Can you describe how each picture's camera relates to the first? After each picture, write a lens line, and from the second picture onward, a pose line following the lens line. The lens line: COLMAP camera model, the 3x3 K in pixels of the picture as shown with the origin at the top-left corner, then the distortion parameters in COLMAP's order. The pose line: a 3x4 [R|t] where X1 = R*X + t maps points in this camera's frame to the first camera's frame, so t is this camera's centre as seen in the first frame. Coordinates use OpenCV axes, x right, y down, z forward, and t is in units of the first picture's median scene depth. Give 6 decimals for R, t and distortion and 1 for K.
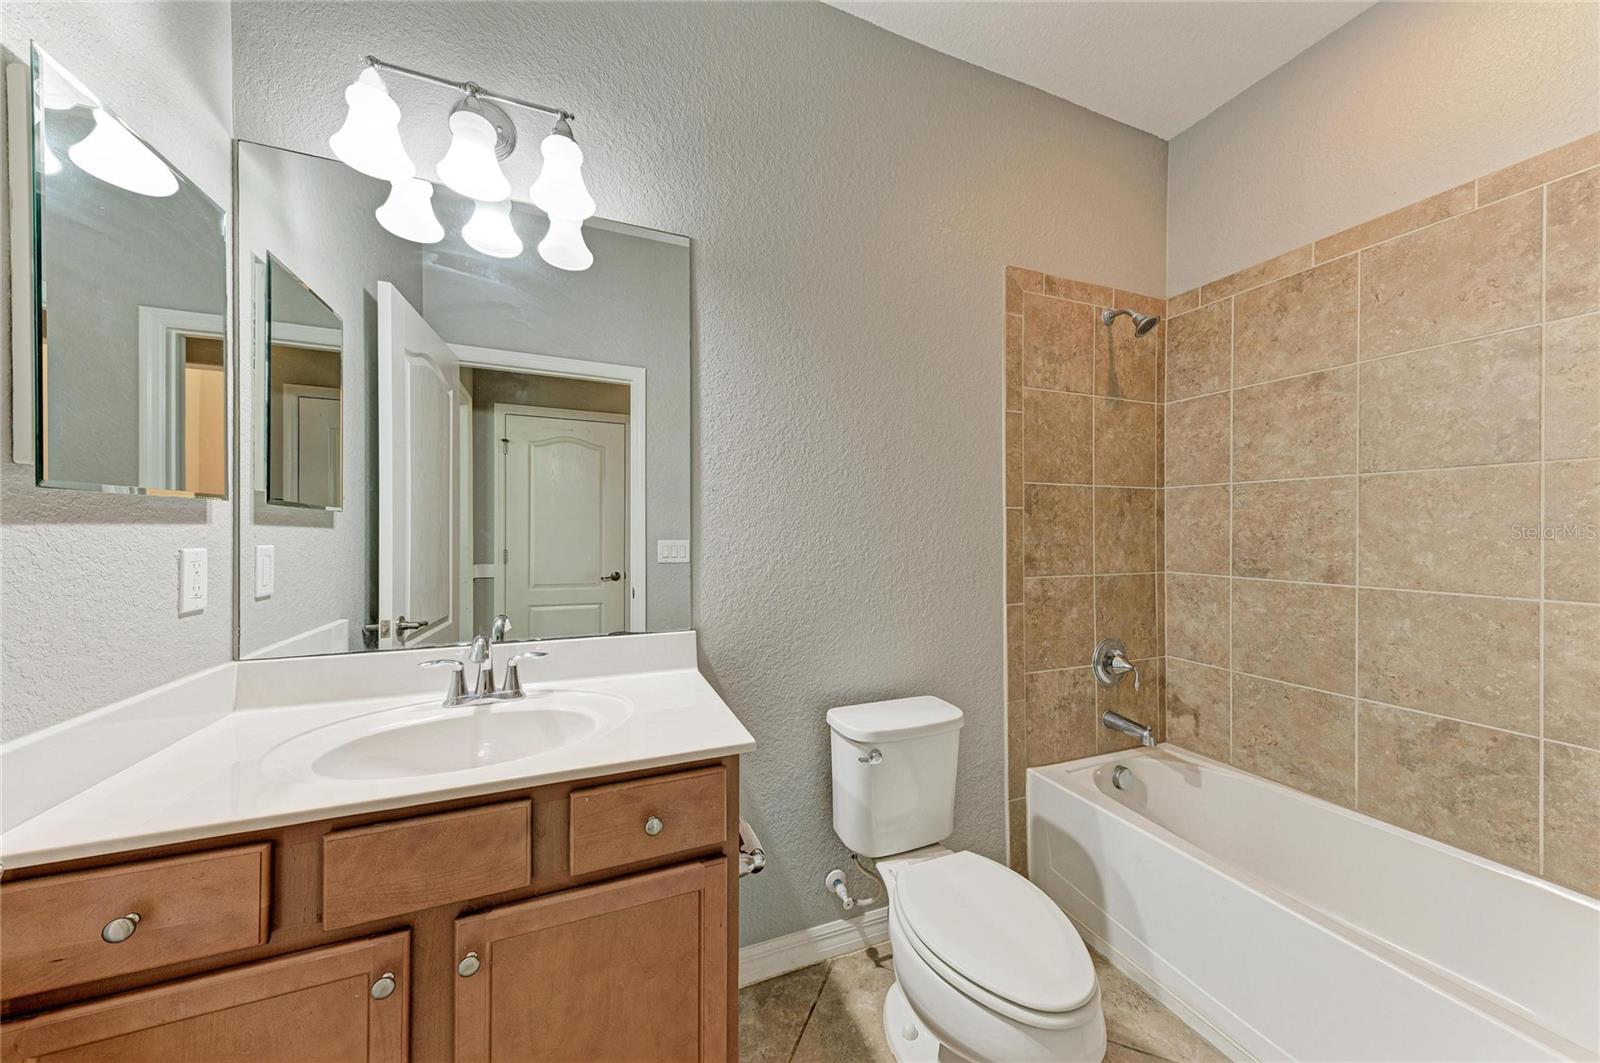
lens RADIAL K [[543.2, 0, 807.6], [0, 543.2, 539.0], [0, 0, 1]] dist [0.018900, -0.004442]
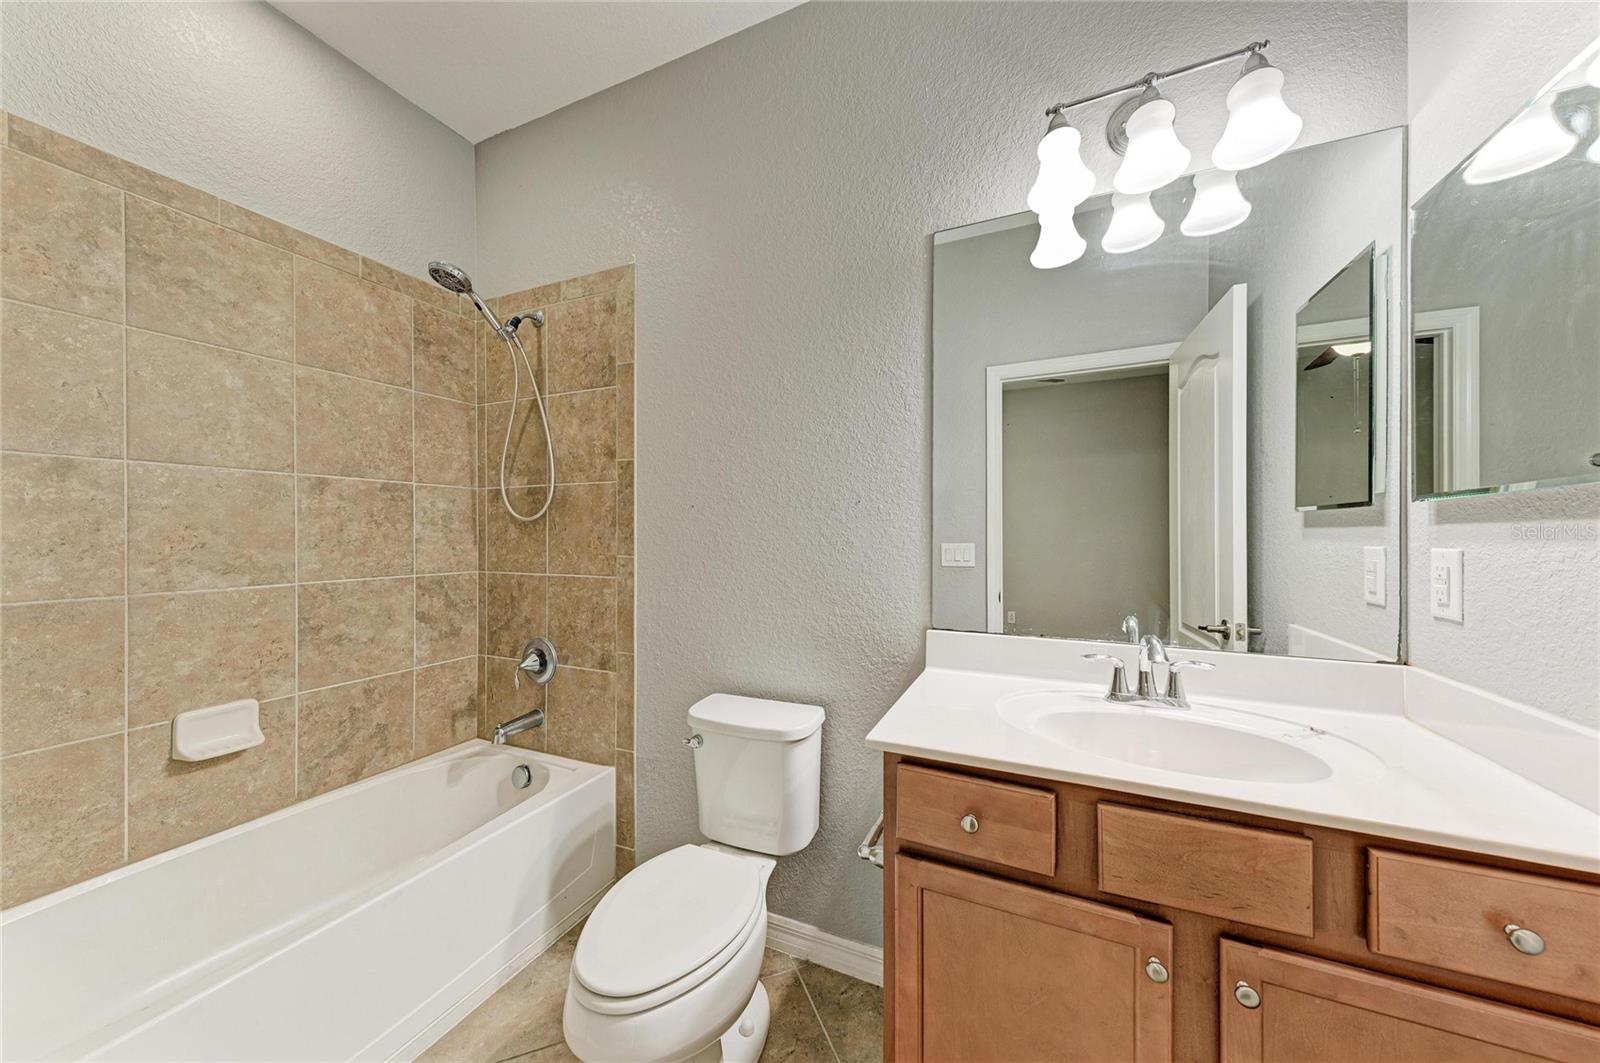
lens RADIAL K [[543.2, 0, 805.9], [0, 543.2, 540.4], [0, 0, 1]] dist [0.018900, -0.004442]
pose [[0.663998, -0.001888, -0.747732, -0.269073], [0.005098, 0.999985, 0.002001, -0.001178], [0.747717, -0.005140, 0.663997, -0.112569]]
